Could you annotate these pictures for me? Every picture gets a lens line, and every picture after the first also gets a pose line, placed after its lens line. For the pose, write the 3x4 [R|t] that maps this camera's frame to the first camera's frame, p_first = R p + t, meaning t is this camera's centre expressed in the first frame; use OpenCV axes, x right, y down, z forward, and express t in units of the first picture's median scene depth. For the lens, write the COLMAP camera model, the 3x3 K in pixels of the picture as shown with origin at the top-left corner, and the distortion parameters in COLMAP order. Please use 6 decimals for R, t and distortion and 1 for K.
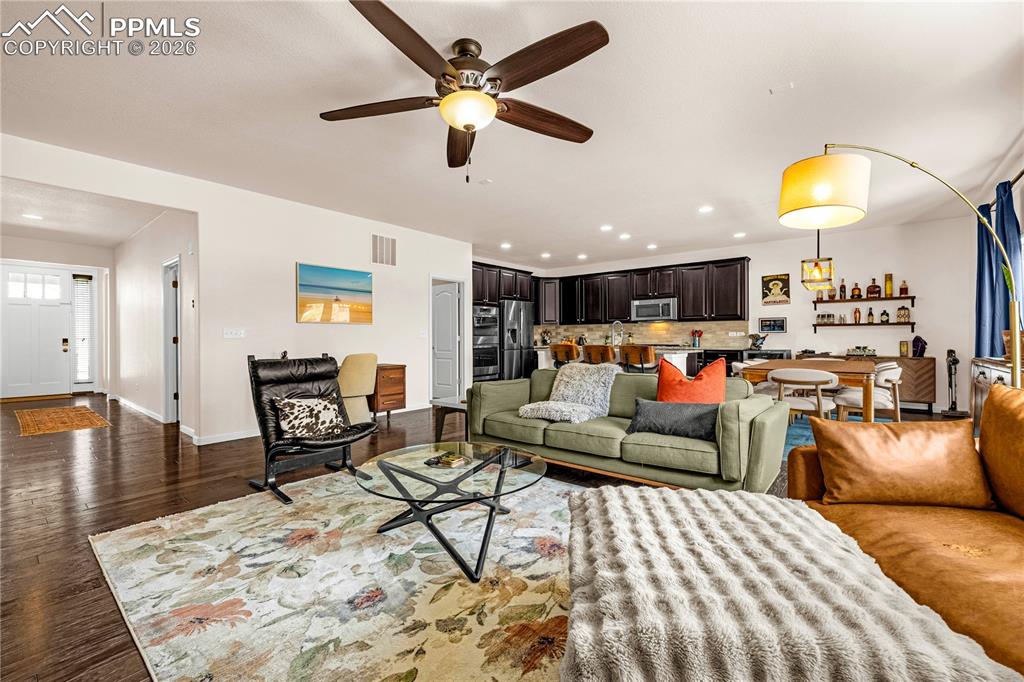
lens RADIAL K [[429.1, 0, 509.4], [0, 429.1, 338.3], [0, 0, 1]] dist [0.002375, 0.000496]
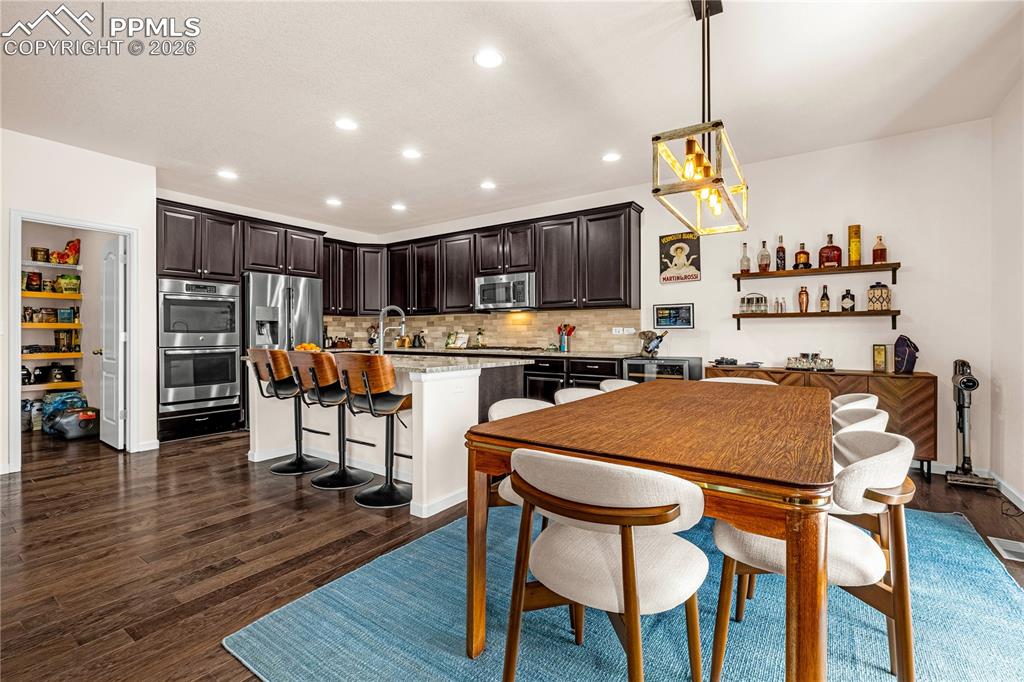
lens RADIAL K [[454.4, 0, 510.0], [0, 454.4, 335.8], [0, 0, 1]] dist [-0.002712, -0.000473]
pose [[0.996152, 0.002575, 0.087609, 0.333088], [-0.002680, 0.999996, 0.001076, -0.003336], [-0.087606, -0.001307, 0.996154, 0.391970]]
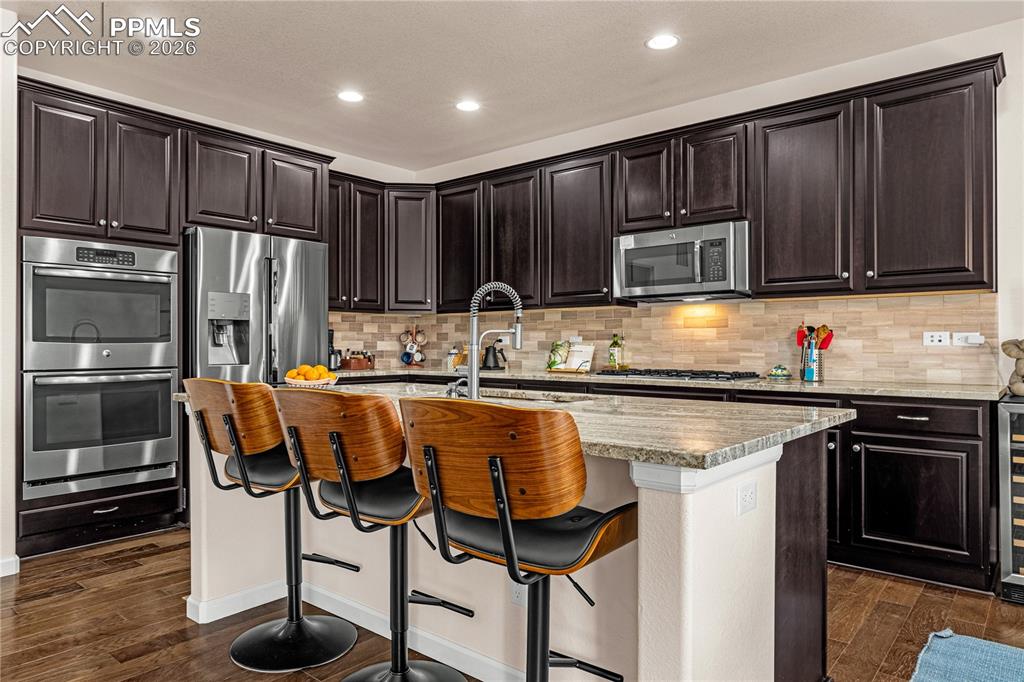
lens RADIAL K [[655.4, 0, 512.0], [0, 655.4, 341.0], [0, 0, 1]] dist [0.002020, 0.001061]
pose [[0.999992, 0.004026, 0.000740, 0.247859], [-0.004020, 0.999960, -0.007998, -0.003977], [-0.000772, 0.007995, 0.999968, 0.596451]]
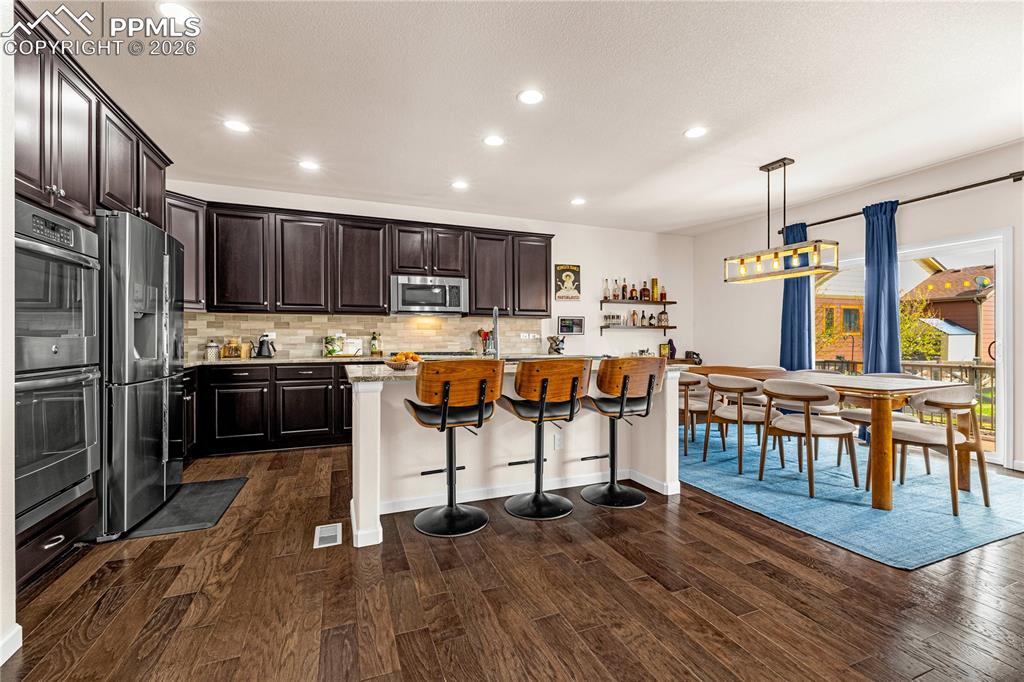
lens RADIAL K [[429.1, 0, 509.4], [0, 429.1, 338.3], [0, 0, 1]] dist [0.002375, 0.000496]
pose [[0.476338, 0.003754, 0.879254, -0.160021], [0.002894, 0.999979, -0.005837, -0.001748], [-0.879257, 0.005325, 0.476317, 0.720656]]
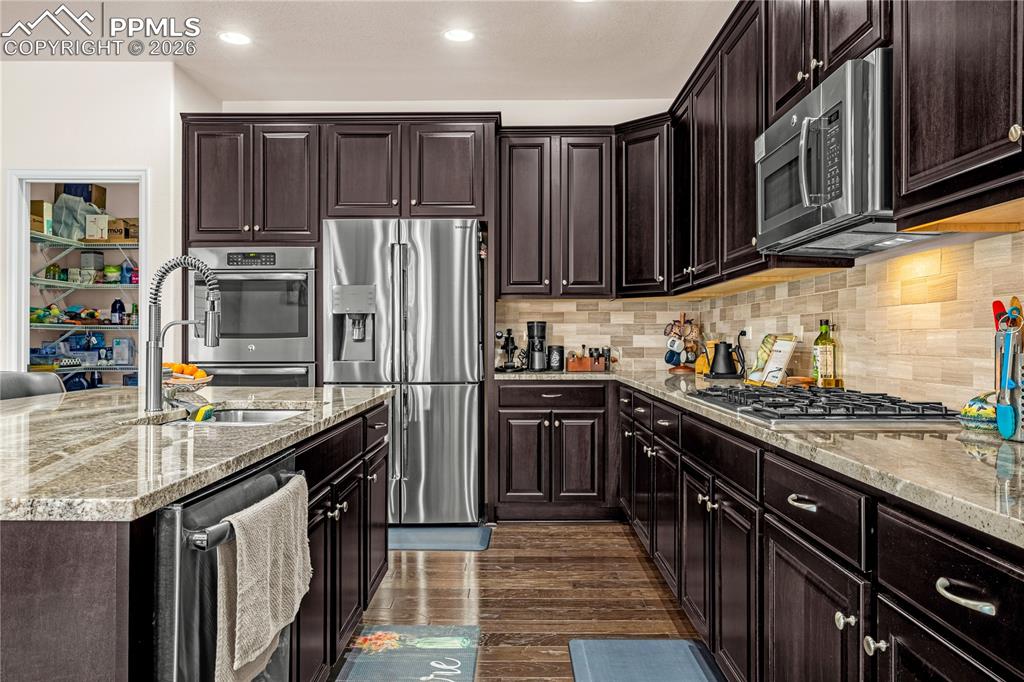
lens RADIAL K [[751.7, 0, 512.0], [0, 751.7, 341.0], [0, 0, 1]] dist [-0.000393, 0.000093]
pose [[0.636141, 0.004626, -0.771559, 0.554296], [-0.003050, 0.999989, 0.003482, -0.006086], [0.771567, 0.000138, 0.636149, 0.865699]]
